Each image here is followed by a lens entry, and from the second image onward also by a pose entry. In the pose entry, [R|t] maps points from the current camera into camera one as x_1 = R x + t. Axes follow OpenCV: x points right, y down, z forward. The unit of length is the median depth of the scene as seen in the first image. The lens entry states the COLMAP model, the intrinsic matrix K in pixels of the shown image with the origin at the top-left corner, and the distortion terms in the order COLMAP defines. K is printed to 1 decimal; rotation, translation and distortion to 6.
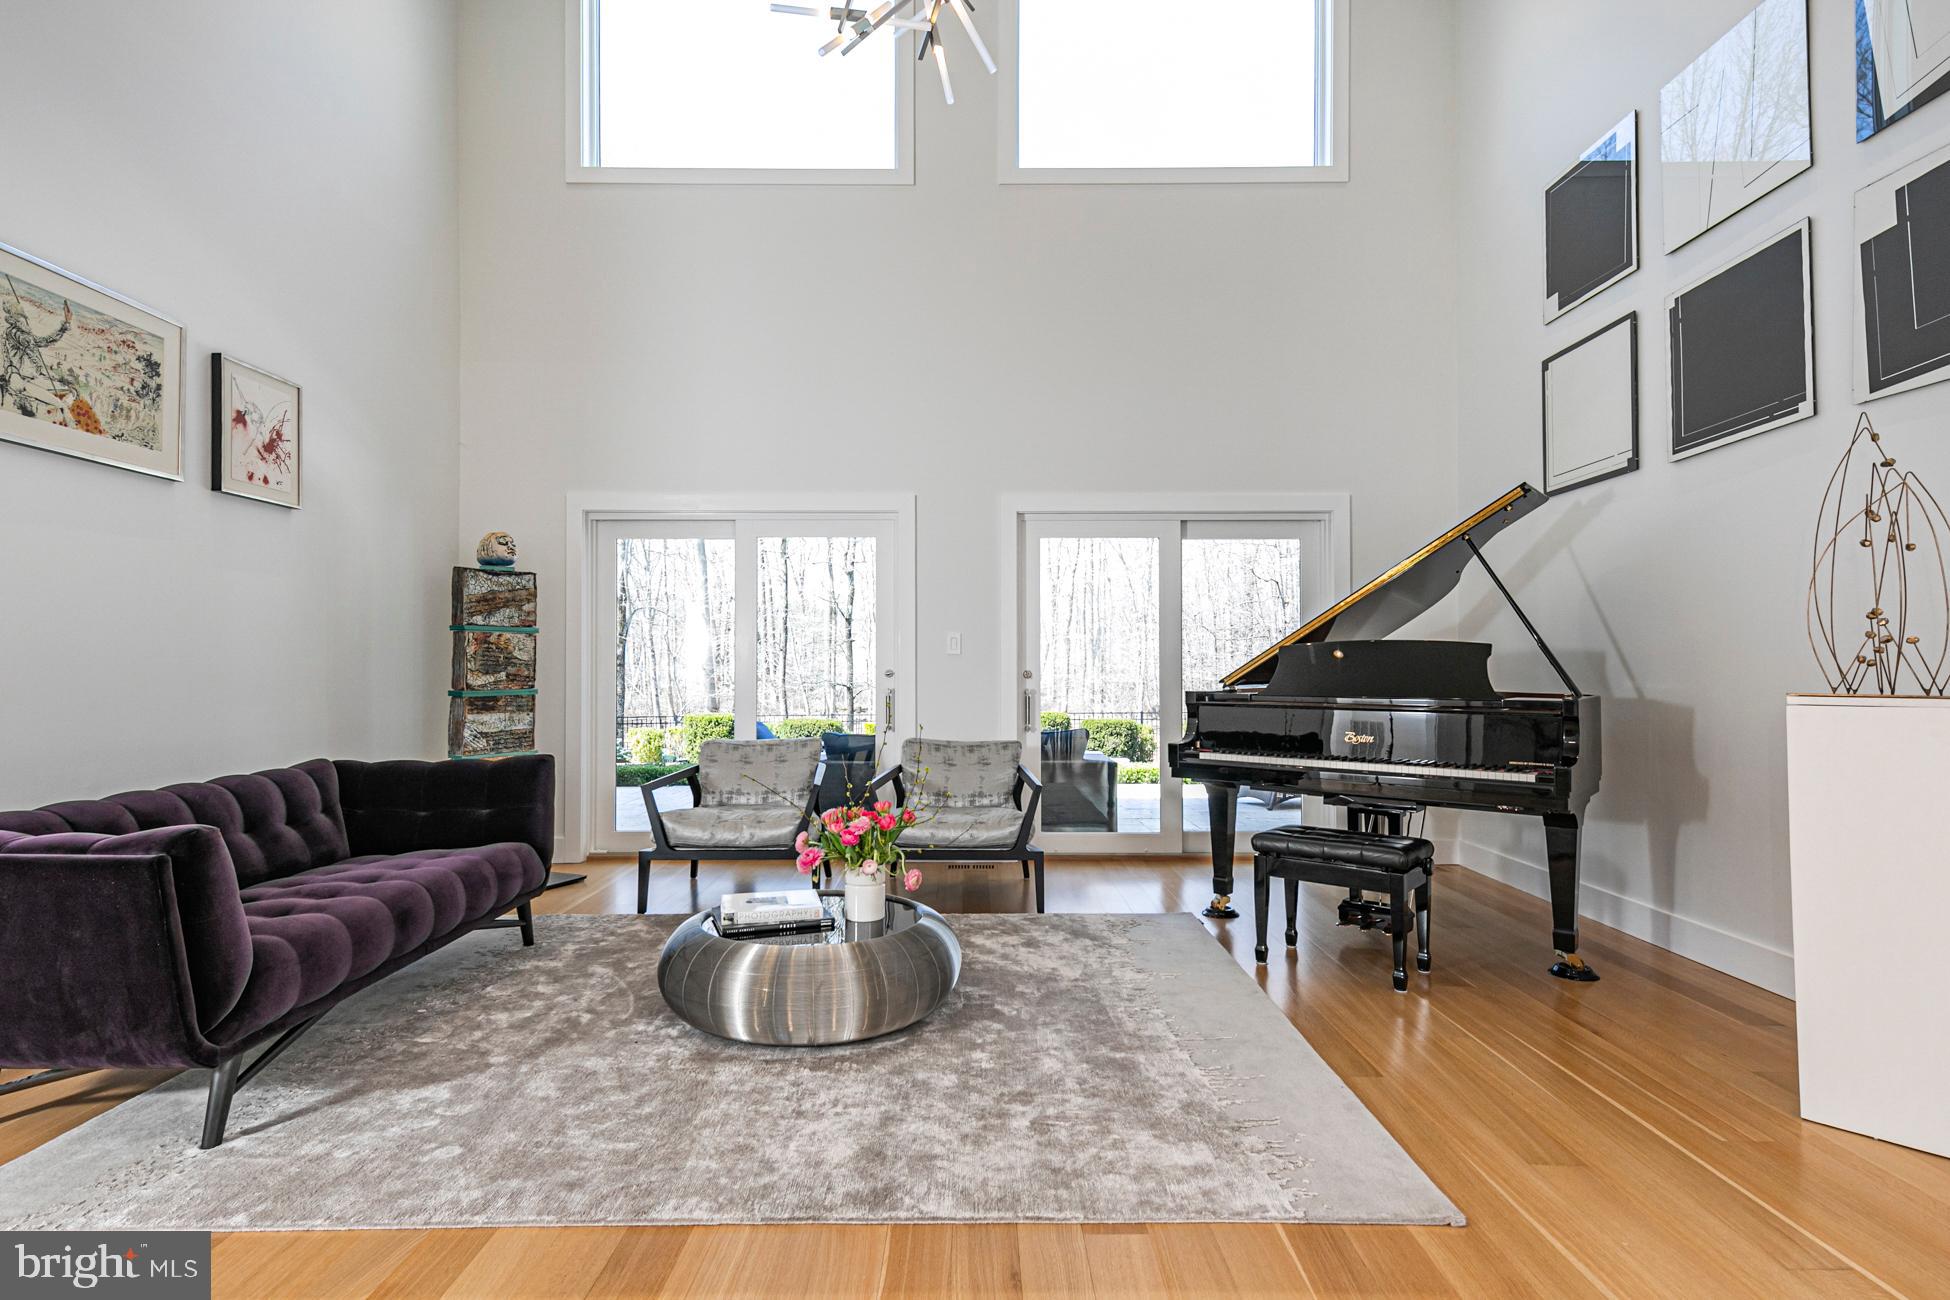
lens RADIAL K [[965.1, 0, 981.7], [0, 965.1, 658.1], [0, 0, 1]] dist [0.016062, -0.001651]
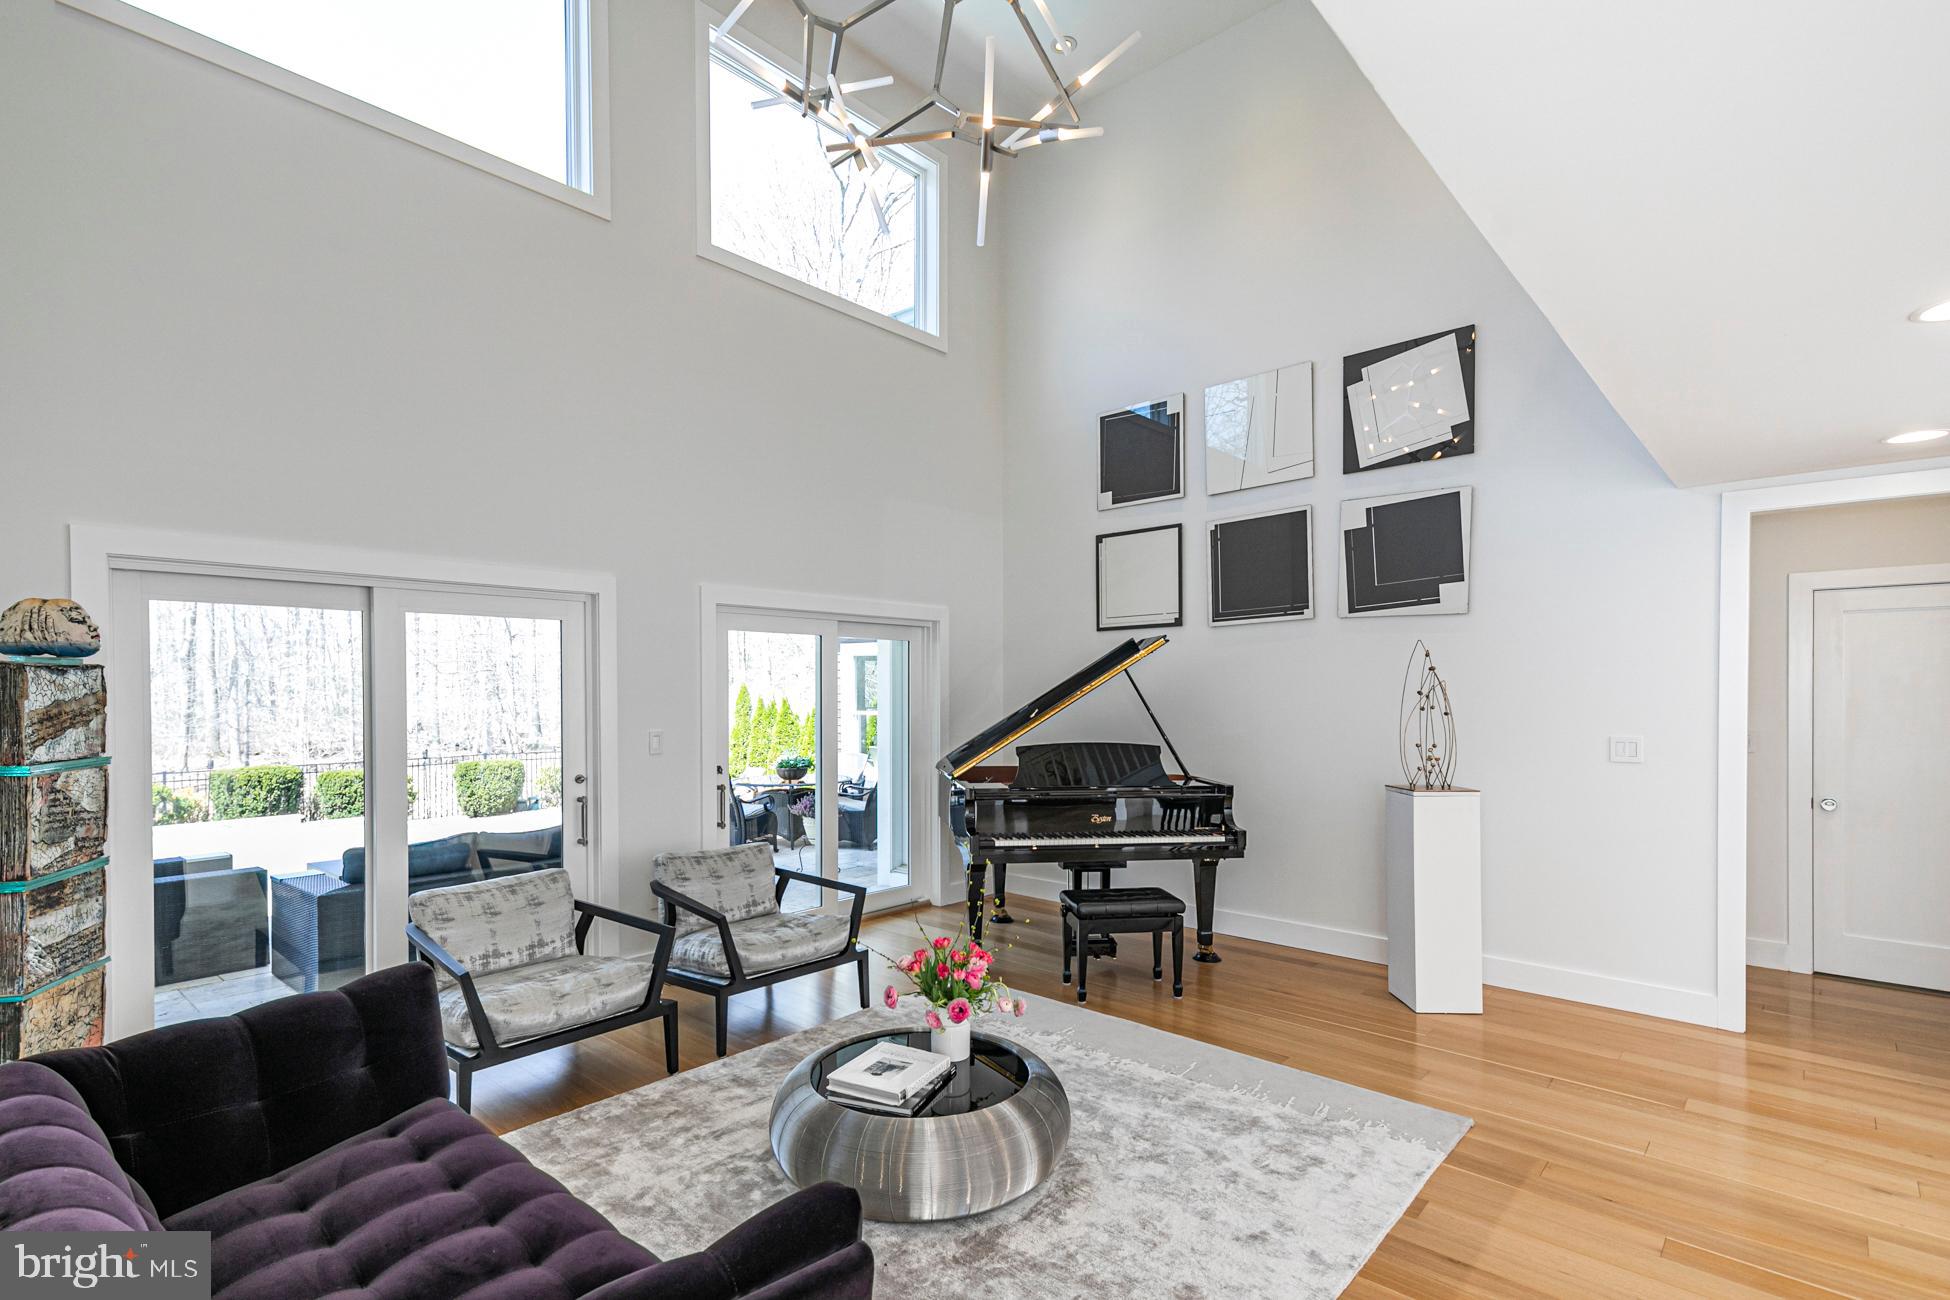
lens RADIAL K [[917.2, 0, 930.1], [0, 917.2, 706.8], [0, 0, 1]] dist [0.024983, -0.006646]
pose [[0.683606, -0.015798, 0.729680, -0.682187], [-0.005619, 0.999622, 0.026906, -0.103050], [-0.729830, -0.022493, 0.683259, 0.289550]]
